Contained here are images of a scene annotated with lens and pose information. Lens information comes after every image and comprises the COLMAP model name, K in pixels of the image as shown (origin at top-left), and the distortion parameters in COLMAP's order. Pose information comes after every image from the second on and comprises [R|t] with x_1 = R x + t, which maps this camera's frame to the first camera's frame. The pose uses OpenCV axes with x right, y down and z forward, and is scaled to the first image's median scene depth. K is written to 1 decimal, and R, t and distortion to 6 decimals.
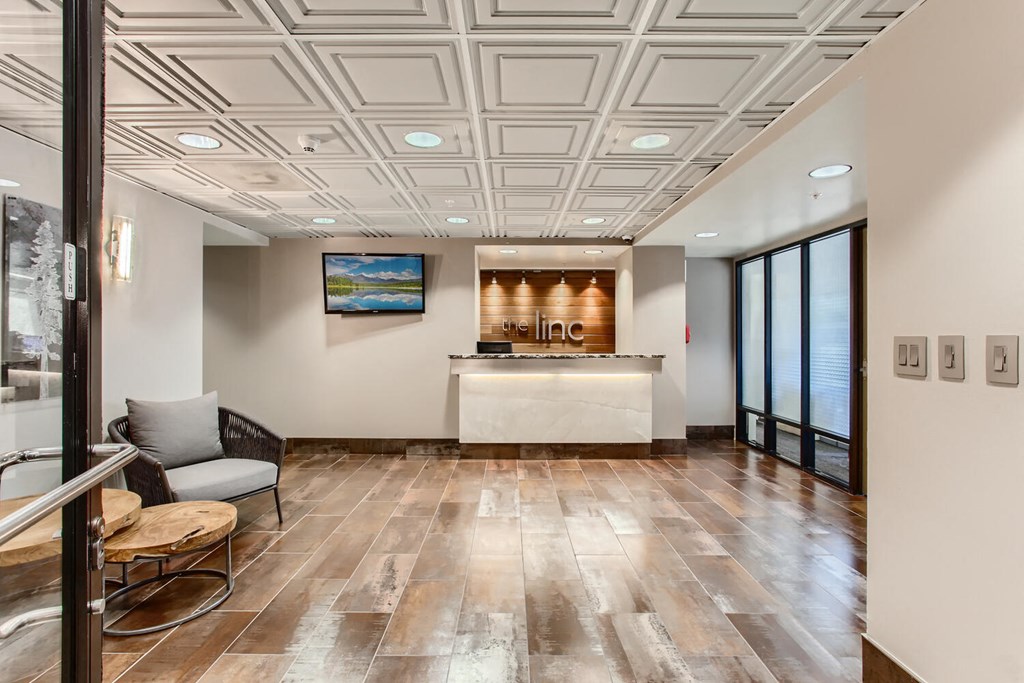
lens RADIAL K [[499.1, 0, 510.2], [0, 499.1, 340.7], [0, 0, 1]] dist [-0.004170, 0.000698]
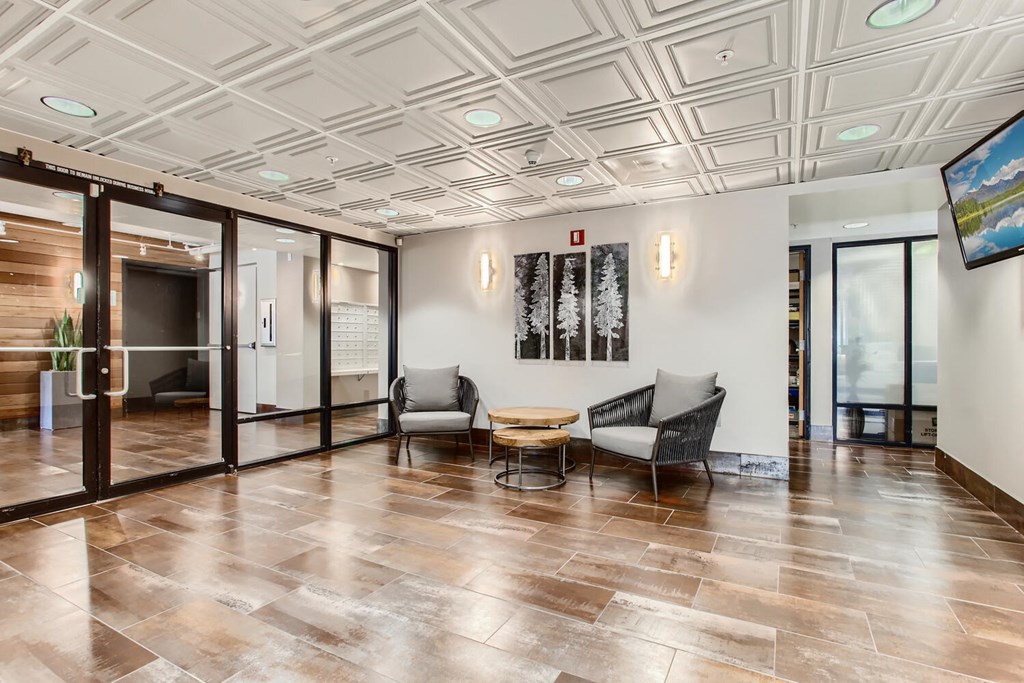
lens RADIAL K [[499.1, 0, 510.2], [0, 499.1, 340.7], [0, 0, 1]] dist [-0.004170, 0.000698]
pose [[-0.484911, -0.000397, -0.874563, 0.704634], [-0.003001, 0.999995, 0.001210, 0.050706], [0.874558, 0.003211, -0.484910, 1.538596]]
